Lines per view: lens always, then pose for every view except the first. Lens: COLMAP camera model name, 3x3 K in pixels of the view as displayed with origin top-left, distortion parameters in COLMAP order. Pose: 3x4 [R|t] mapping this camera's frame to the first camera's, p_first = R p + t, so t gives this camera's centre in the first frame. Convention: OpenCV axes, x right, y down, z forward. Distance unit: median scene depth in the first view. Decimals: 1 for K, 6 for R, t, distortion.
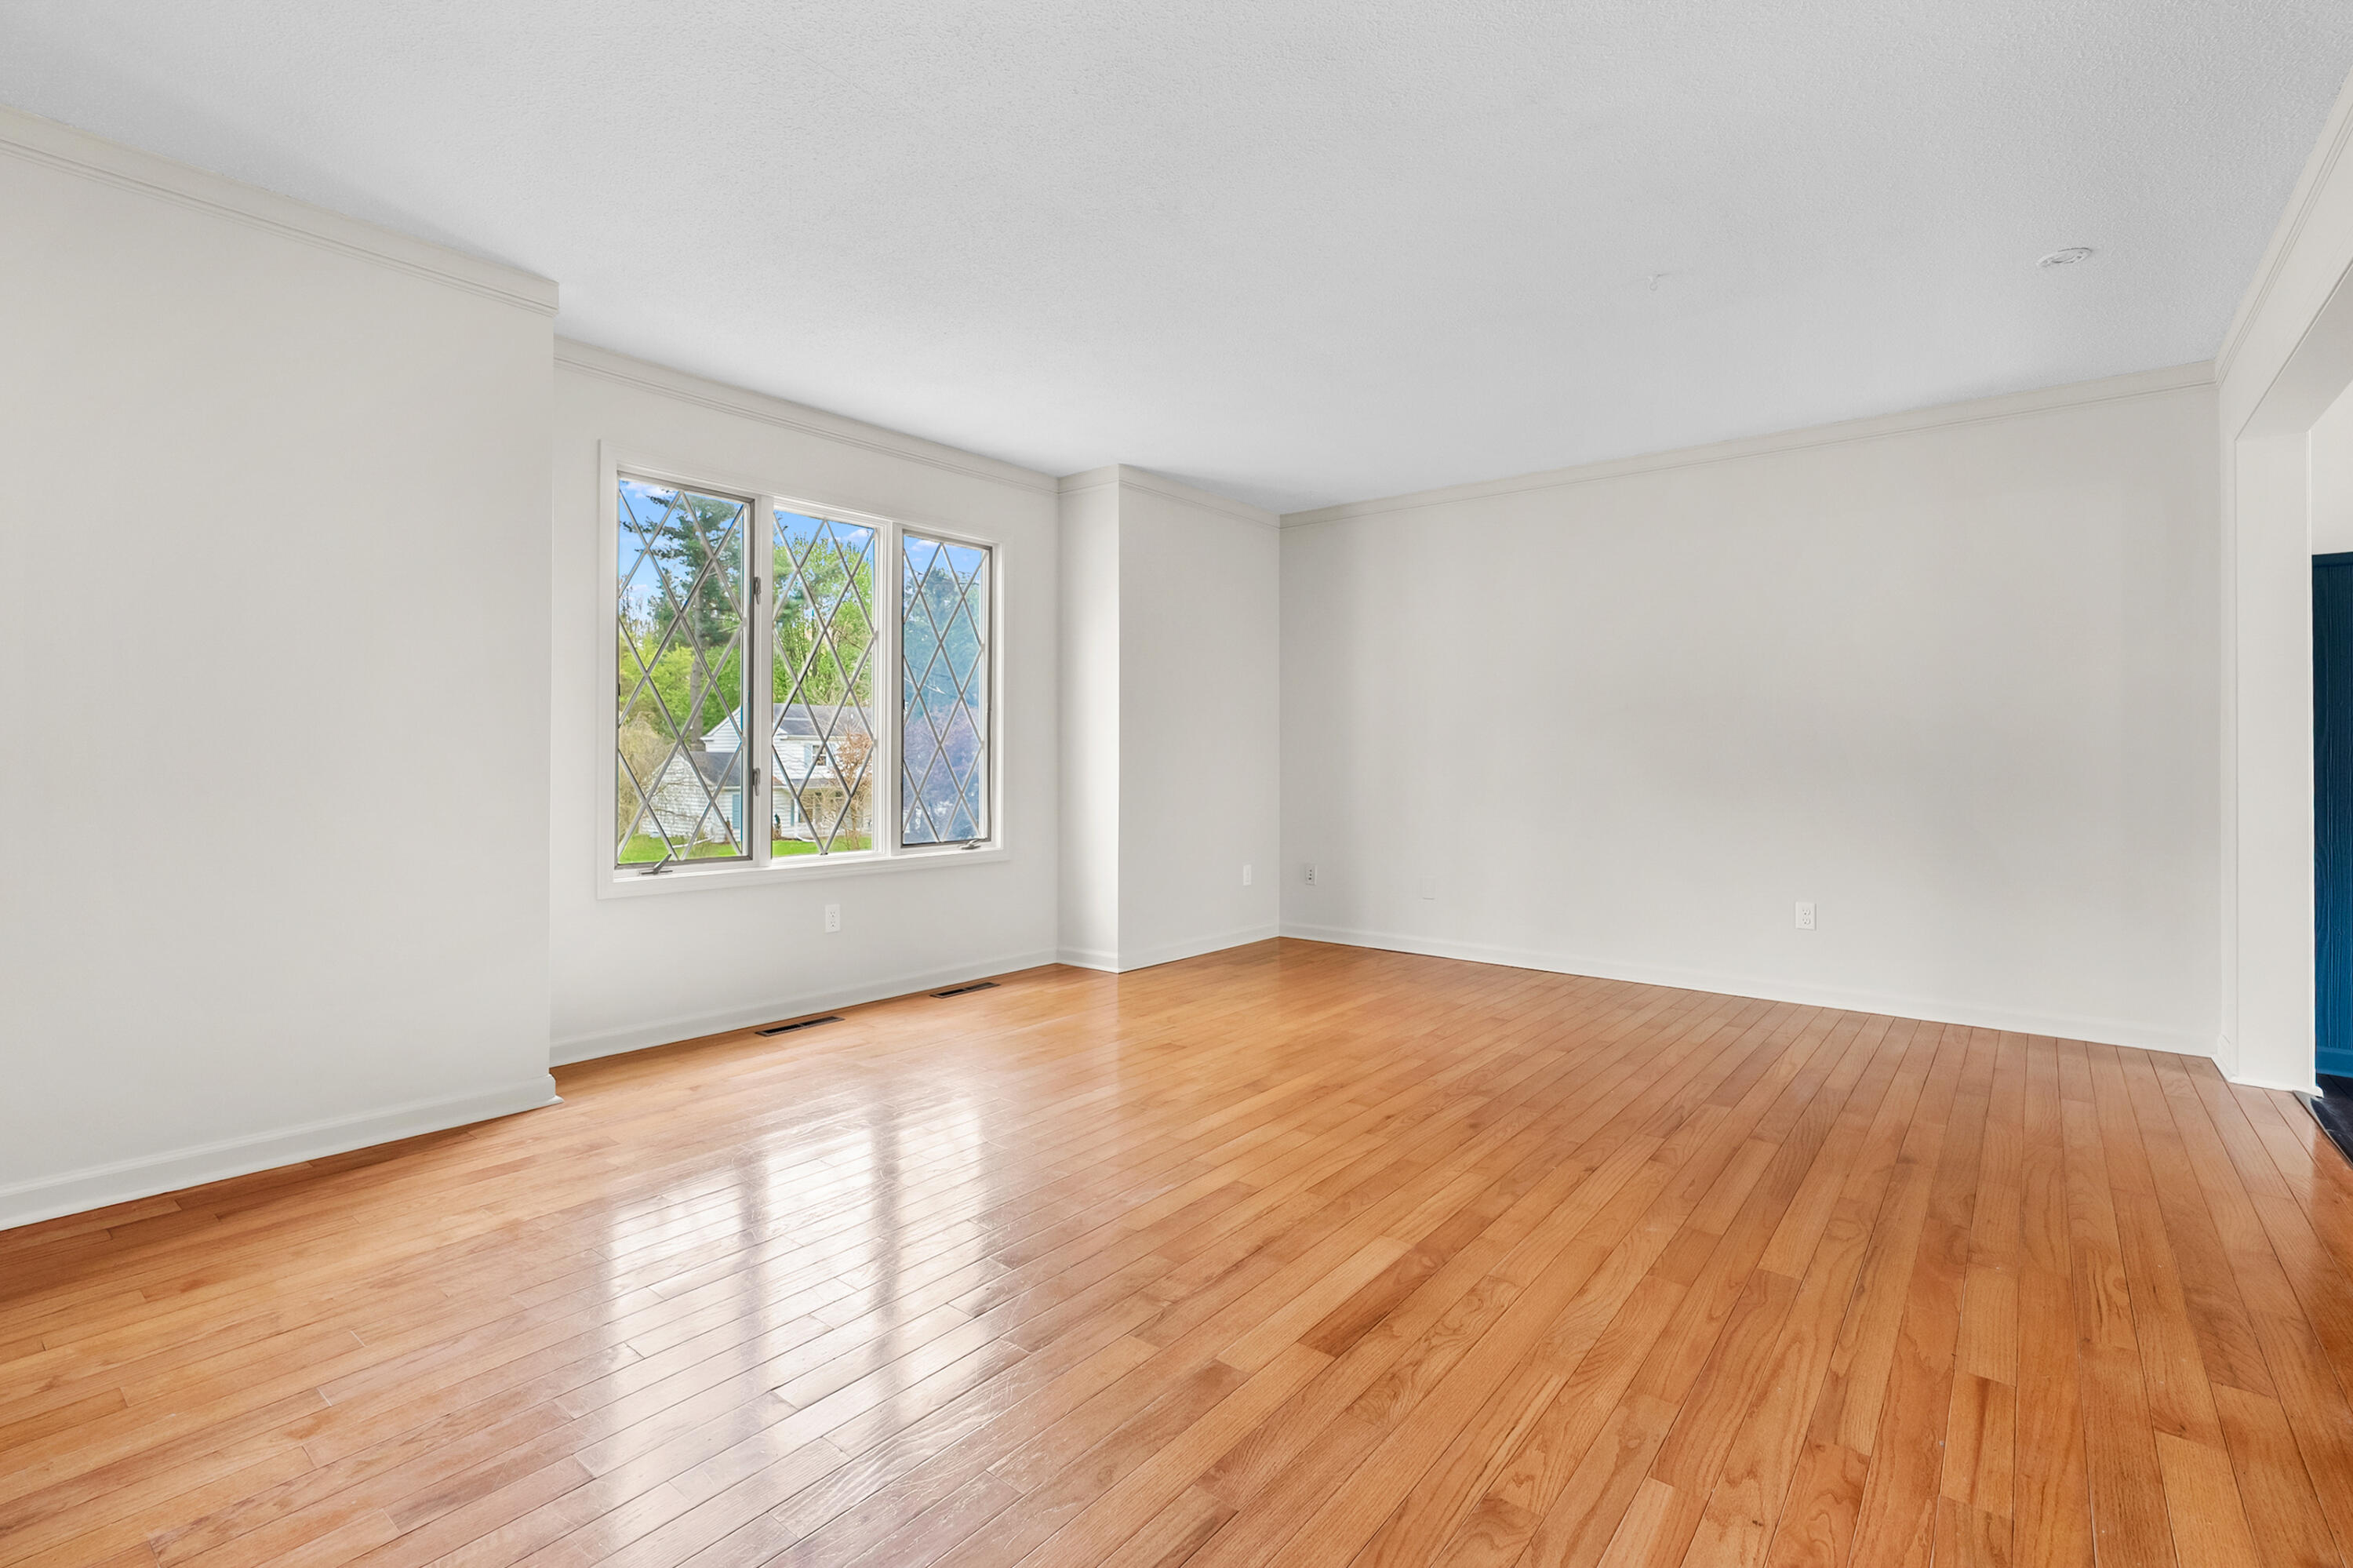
lens RADIAL K [[1061.1, 0, 1190.8], [0, 1061.1, 767.8], [0, 0, 1]] dist [-0.002405, 0.001220]
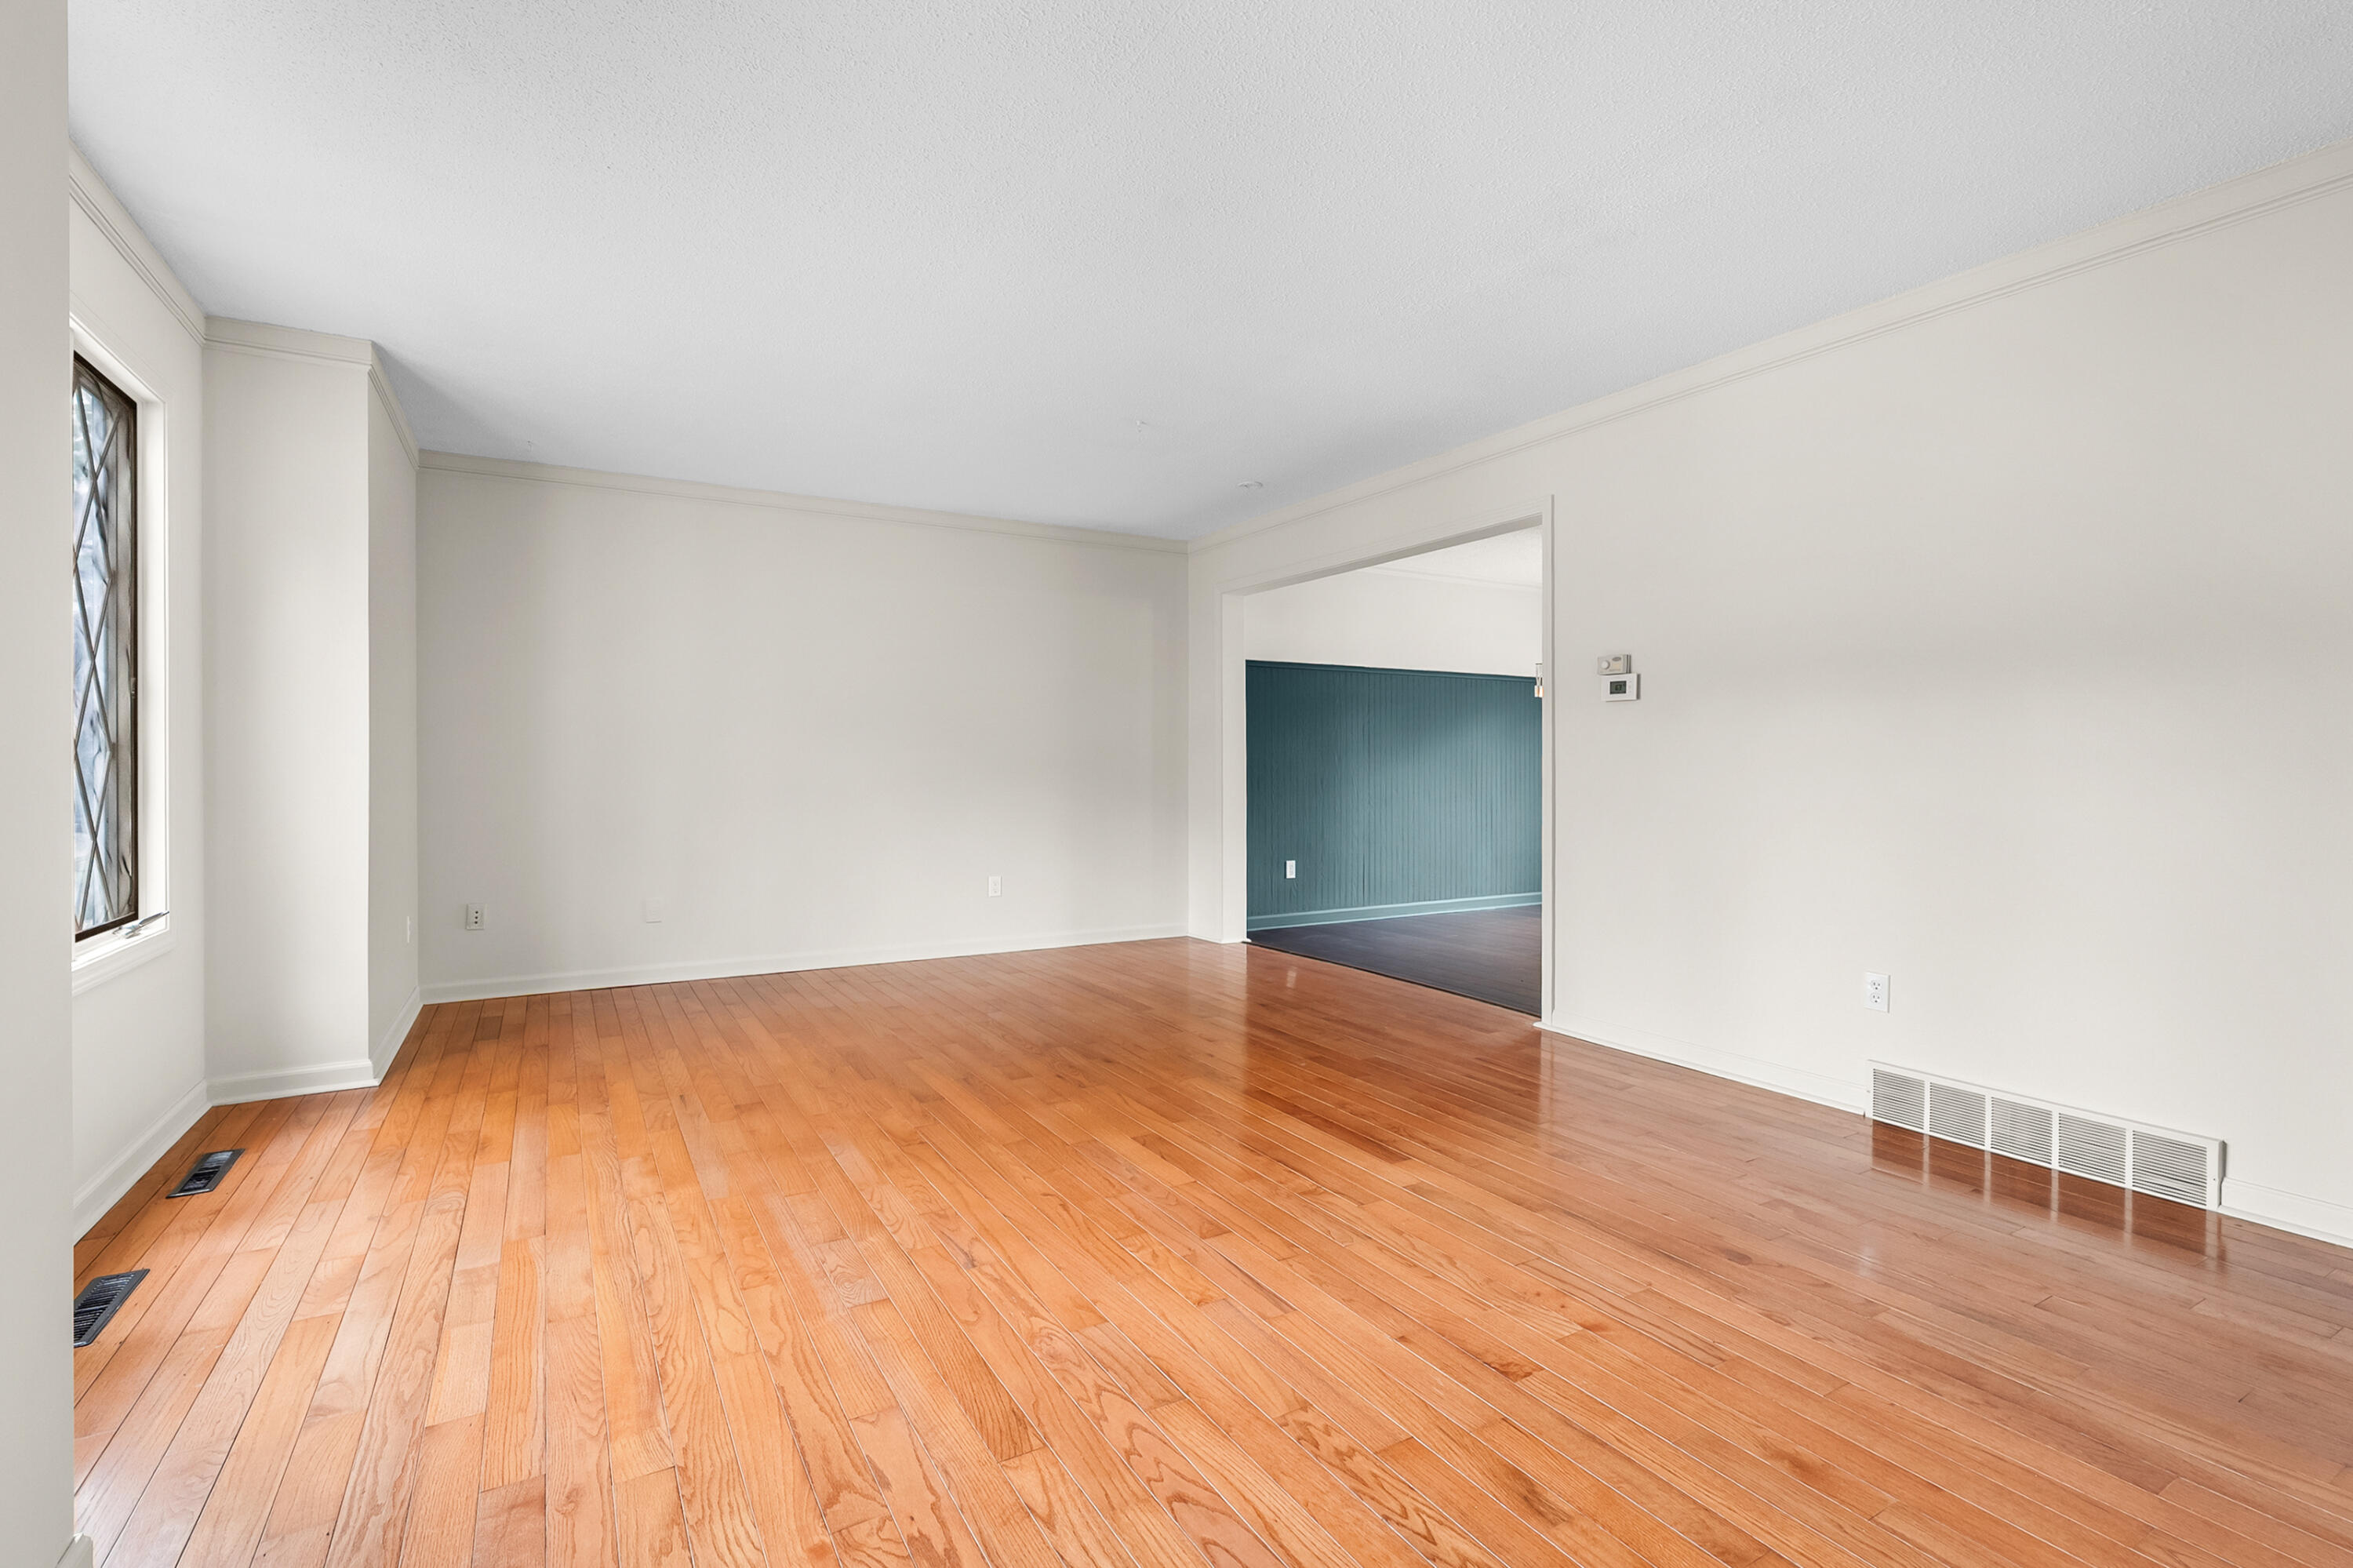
lens RADIAL K [[1061.1, 0, 1186.2], [0, 1061.1, 775.0], [0, 0, 1]] dist [-0.002405, 0.001220]
pose [[0.363593, -0.011920, 0.931482, -0.830899], [0.007752, 0.999922, 0.009770, -0.016638], [-0.931526, 0.003669, 0.363657, 0.423627]]
